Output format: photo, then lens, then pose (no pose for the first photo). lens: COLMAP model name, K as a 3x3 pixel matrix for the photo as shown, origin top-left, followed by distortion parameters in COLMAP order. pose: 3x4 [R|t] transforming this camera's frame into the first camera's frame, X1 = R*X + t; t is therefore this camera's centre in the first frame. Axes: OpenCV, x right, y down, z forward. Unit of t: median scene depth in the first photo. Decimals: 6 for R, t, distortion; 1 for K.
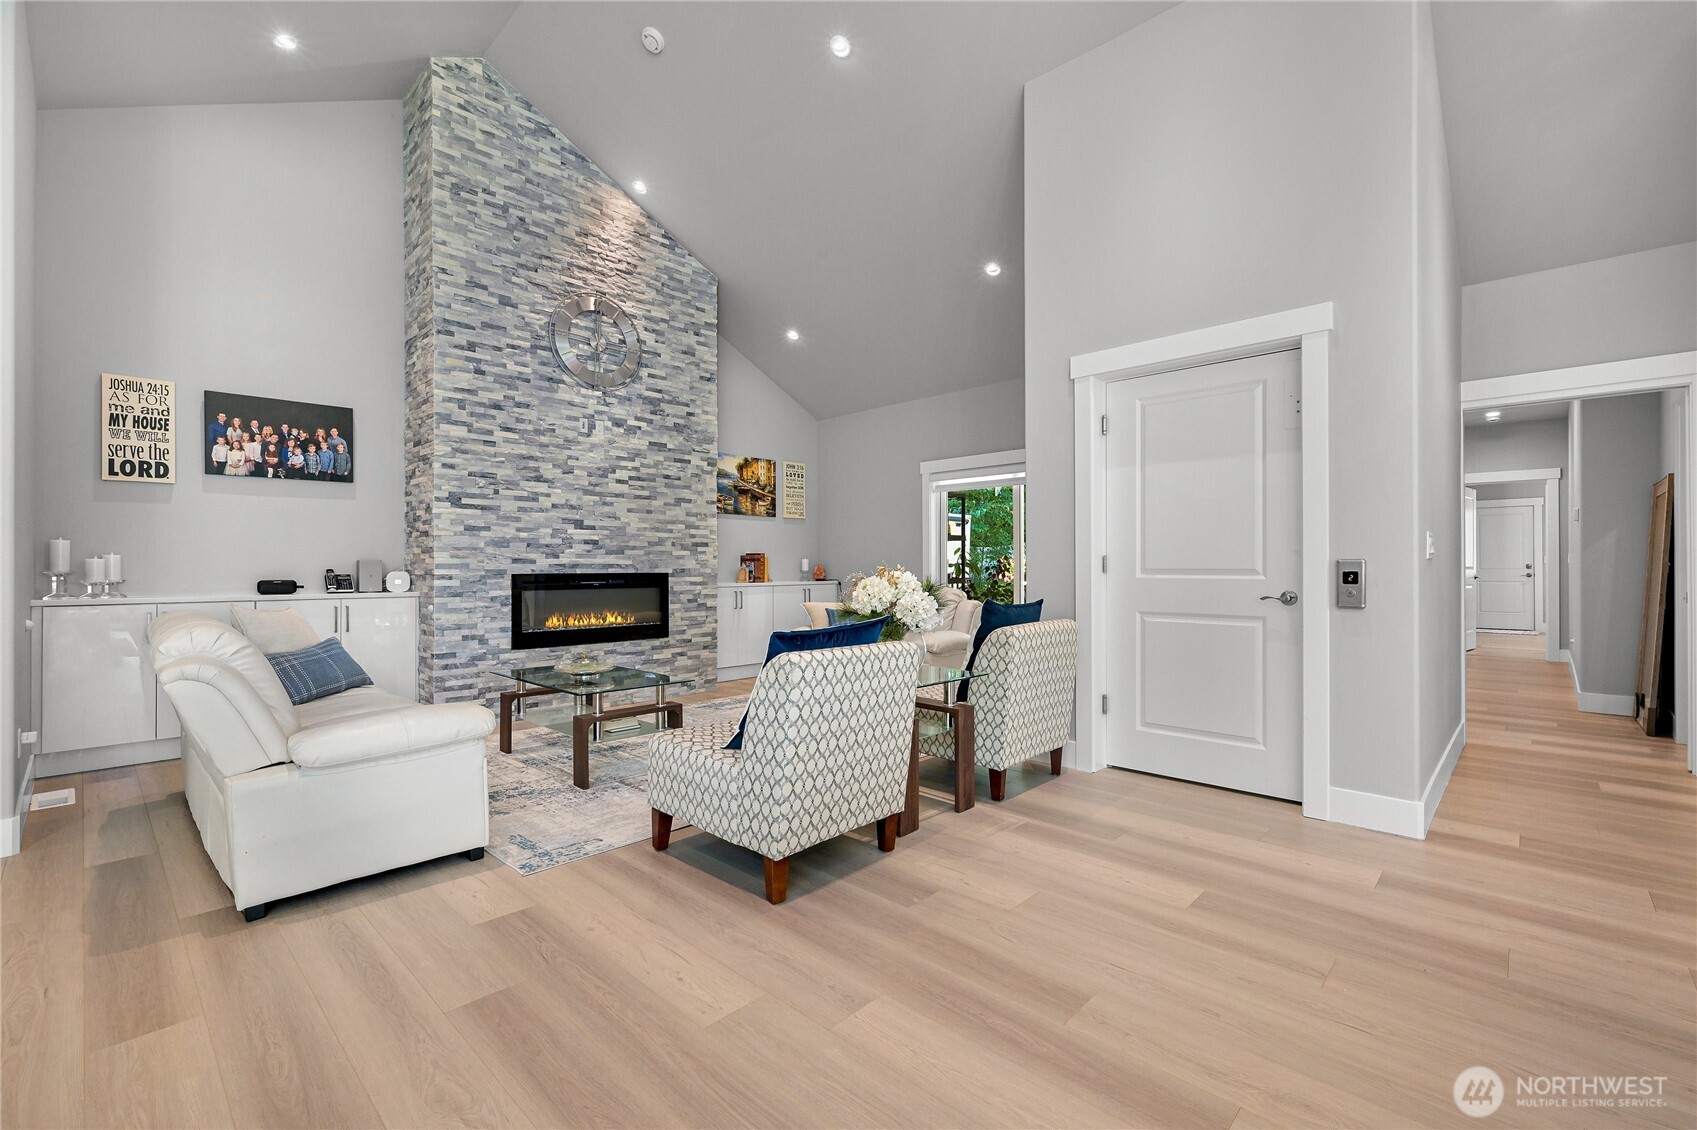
lens RADIAL K [[720.2, 0, 859.3], [0, 720.2, 564.0], [0, 0, 1]] dist [-0.003900, 0.000734]
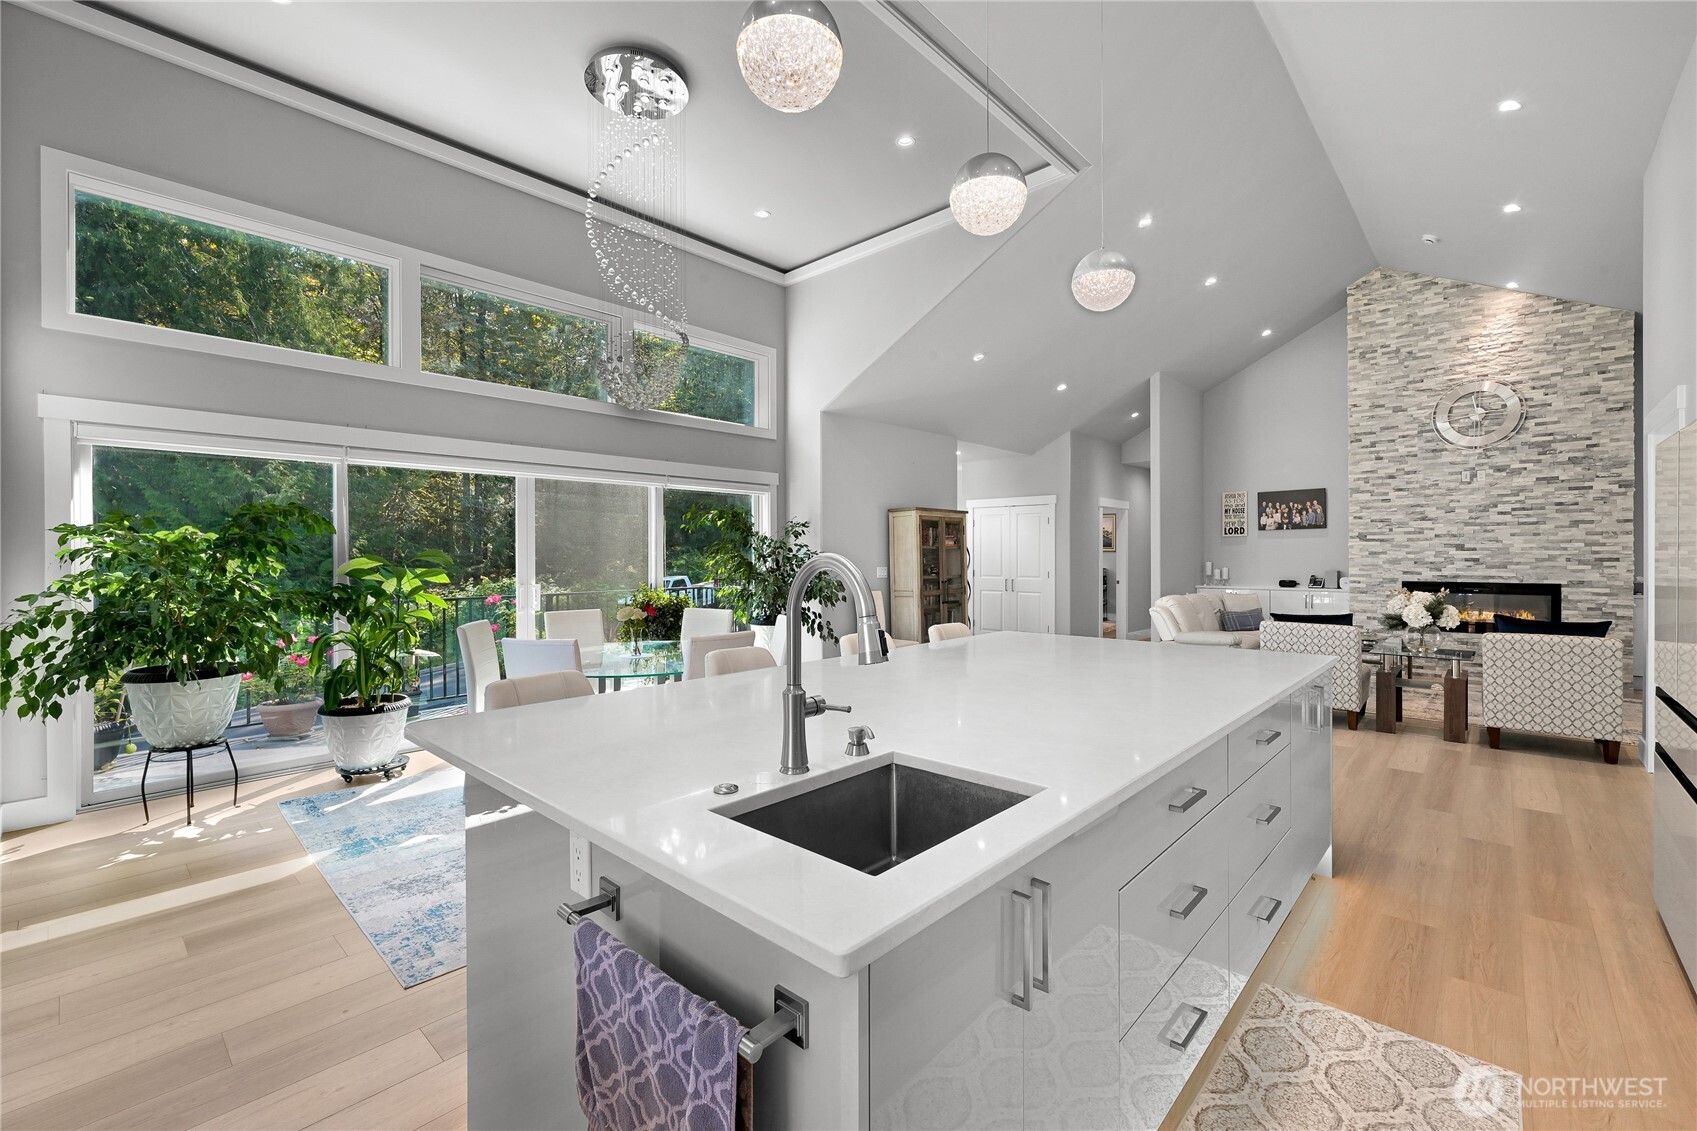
lens RADIAL K [[720.2, 0, 849.2], [0, 720.2, 556.9], [0, 0, 1]] dist [-0.003900, 0.000734]
pose [[0.022498, 0.002532, -0.999744, 1.001329], [0.005237, 0.999983, 0.002651, -0.046718], [0.999733, -0.005295, 0.022485, -0.233706]]
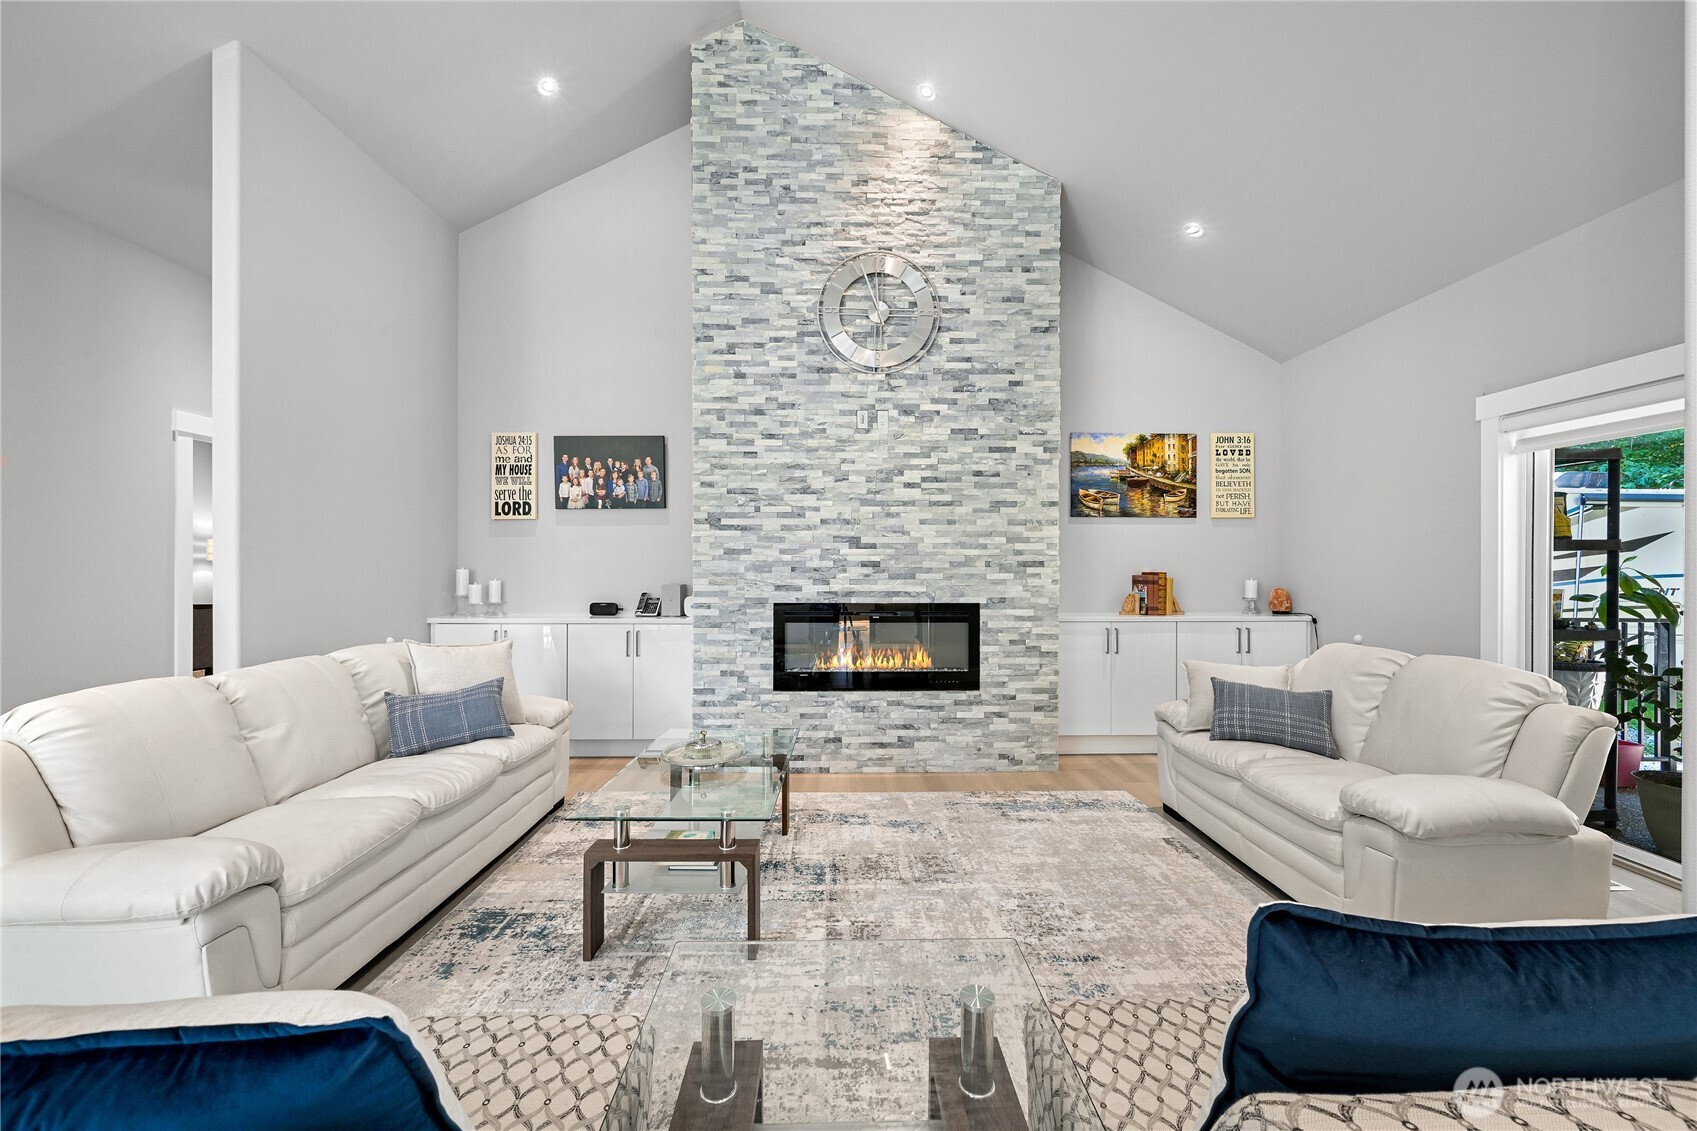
lens RADIAL K [[669.5, 0, 845.1], [0, 669.5, 566.8], [0, 0, 1]] dist [-0.001708, -0.000195]
pose [[0.704896, 0.005165, -0.709292, 0.138637], [-0.000590, 0.999977, 0.006695, -0.032968], [0.709311, -0.004300, 0.704883, 0.463314]]
